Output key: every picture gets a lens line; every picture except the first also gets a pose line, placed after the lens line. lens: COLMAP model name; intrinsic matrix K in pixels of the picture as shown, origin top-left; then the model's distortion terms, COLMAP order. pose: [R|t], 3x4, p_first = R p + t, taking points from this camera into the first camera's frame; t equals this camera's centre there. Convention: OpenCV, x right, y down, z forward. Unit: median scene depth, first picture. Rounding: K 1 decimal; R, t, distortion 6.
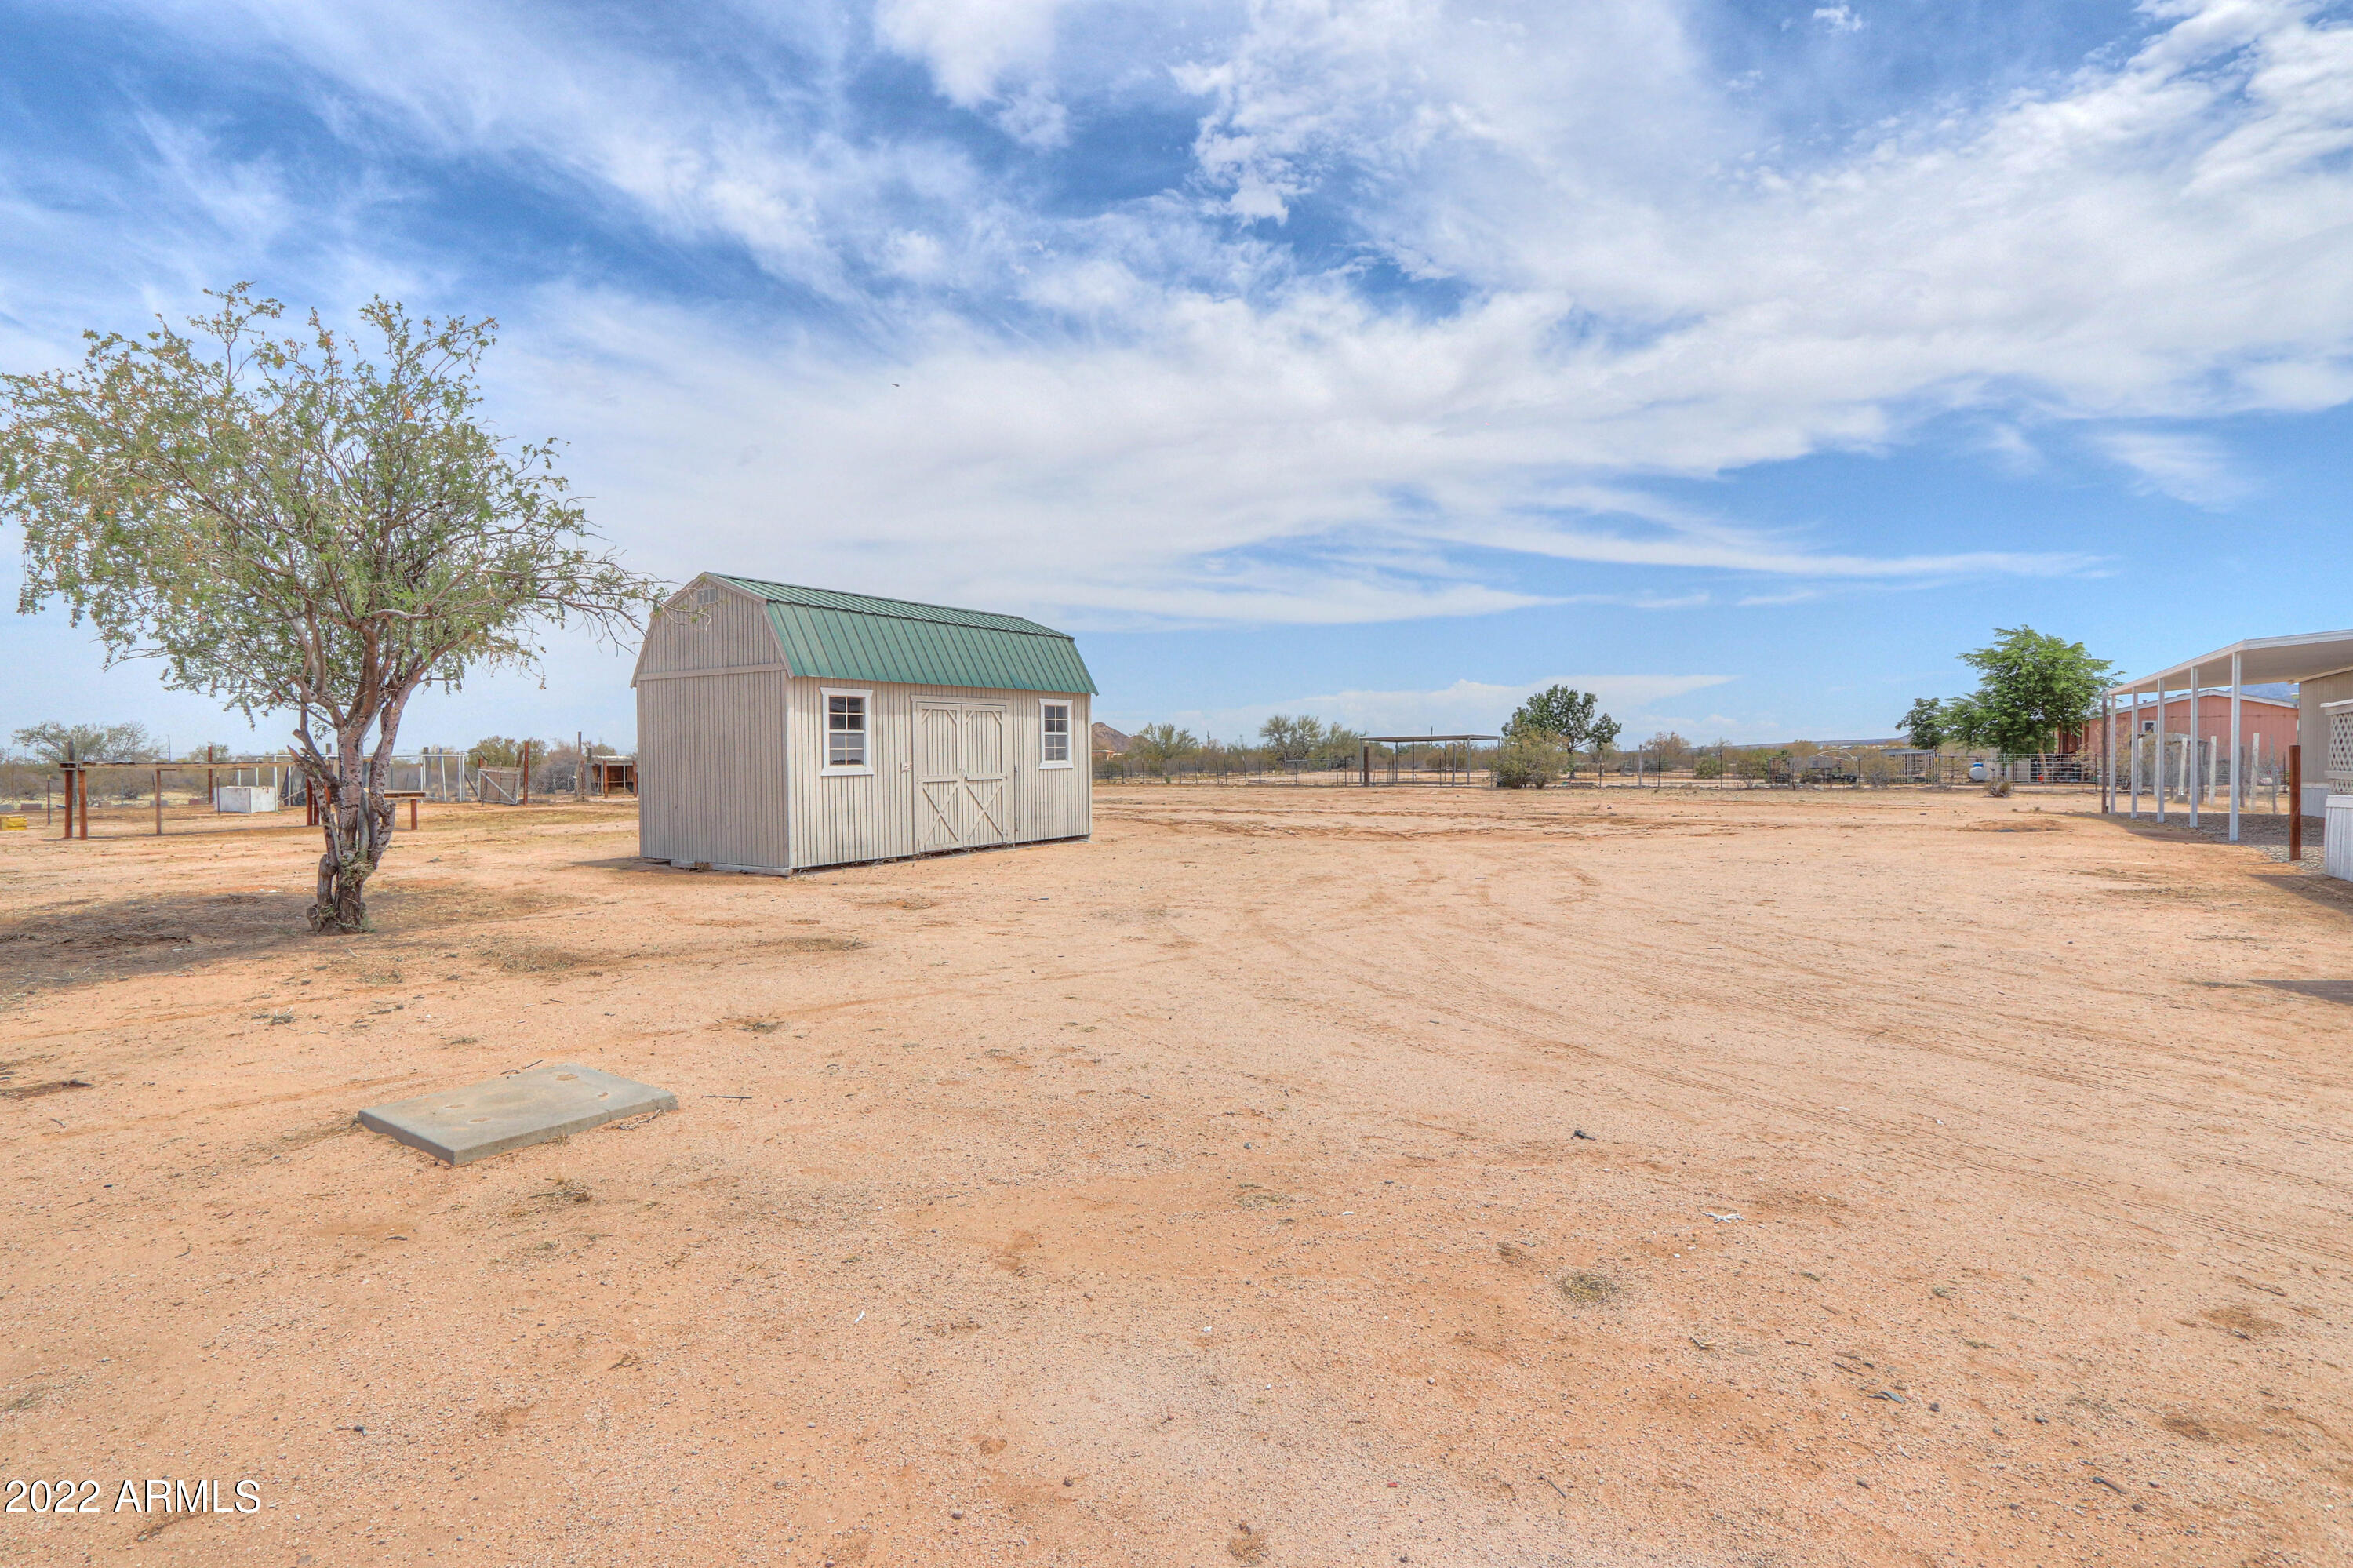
lens RADIAL K [[1103.2, 0, 1183.1], [0, 1103.2, 776.5], [0, 0, 1]] dist [-0.017407, 0.001039]
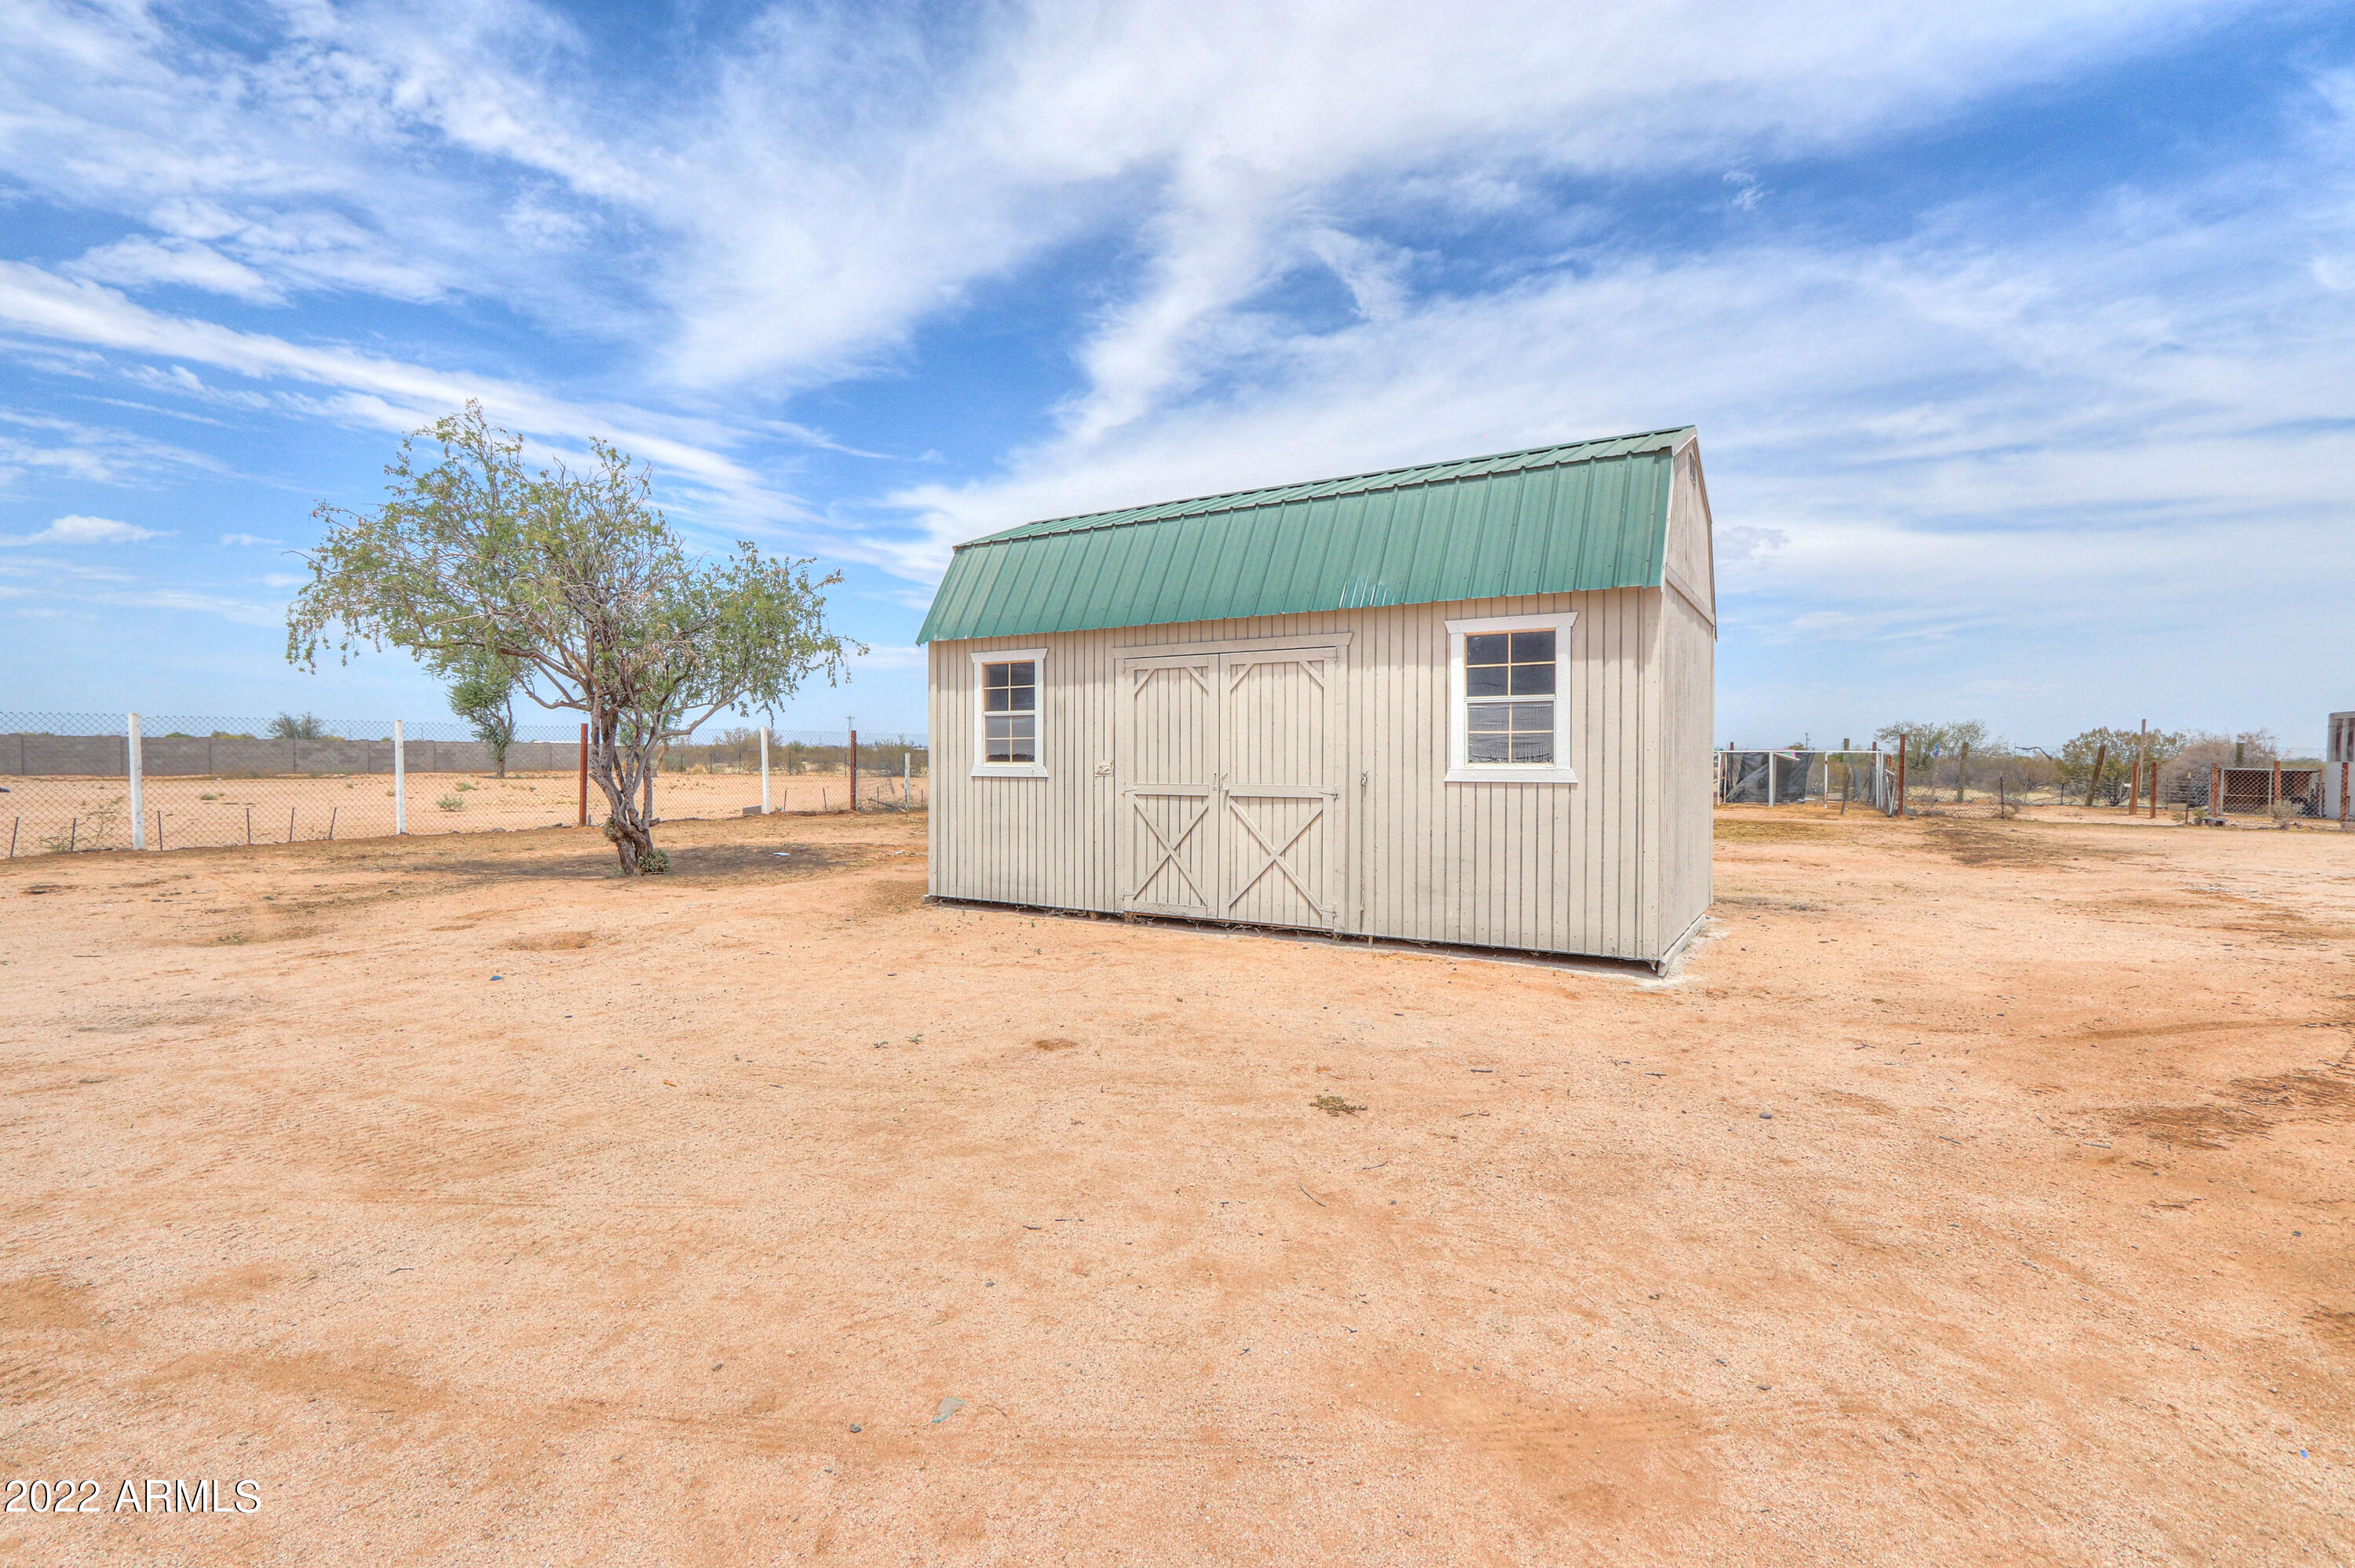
lens RADIAL K [[1104.0, 0, 1139.0], [0, 1104.0, 794.2], [0, 0, 1]] dist [-0.017407, 0.001039]
pose [[0.006970, 0.041044, -0.999133, 0.913838], [-0.023005, 0.998899, 0.040874, -0.048580], [0.999711, 0.022700, 0.007907, 2.555436]]
